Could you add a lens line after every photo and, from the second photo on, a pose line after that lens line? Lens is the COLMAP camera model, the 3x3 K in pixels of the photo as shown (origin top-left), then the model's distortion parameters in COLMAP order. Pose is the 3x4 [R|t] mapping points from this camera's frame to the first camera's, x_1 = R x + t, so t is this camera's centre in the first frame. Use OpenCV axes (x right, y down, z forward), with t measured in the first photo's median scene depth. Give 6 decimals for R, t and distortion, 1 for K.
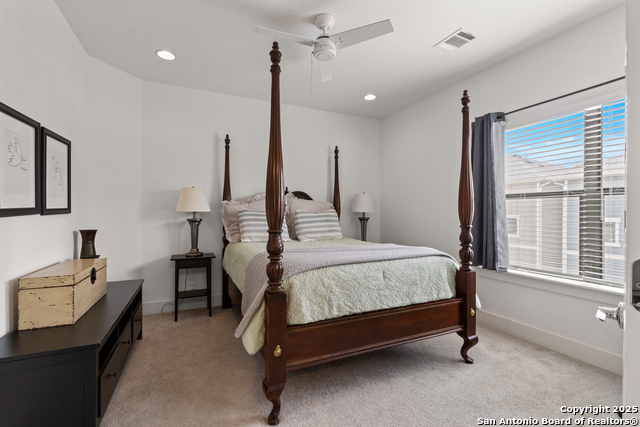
lens RADIAL K [[286.1, 0, 321.3], [0, 286.1, 213.8], [0, 0, 1]] dist [-0.001453, 0.000743]
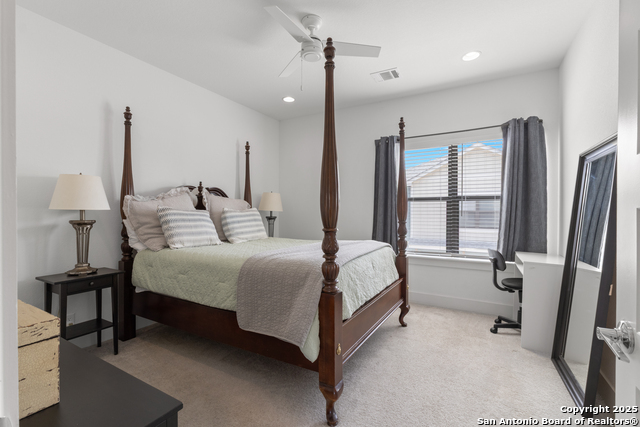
lens RADIAL K [[286.1, 0, 320.1], [0, 286.1, 213.4], [0, 0, 1]] dist [-0.001453, 0.000743]
pose [[0.814783, -0.002630, 0.579759, -0.376958], [0.002088, 0.999997, 0.001603, 0.001271], [-0.579762, -0.000095, 0.814786, 0.107462]]
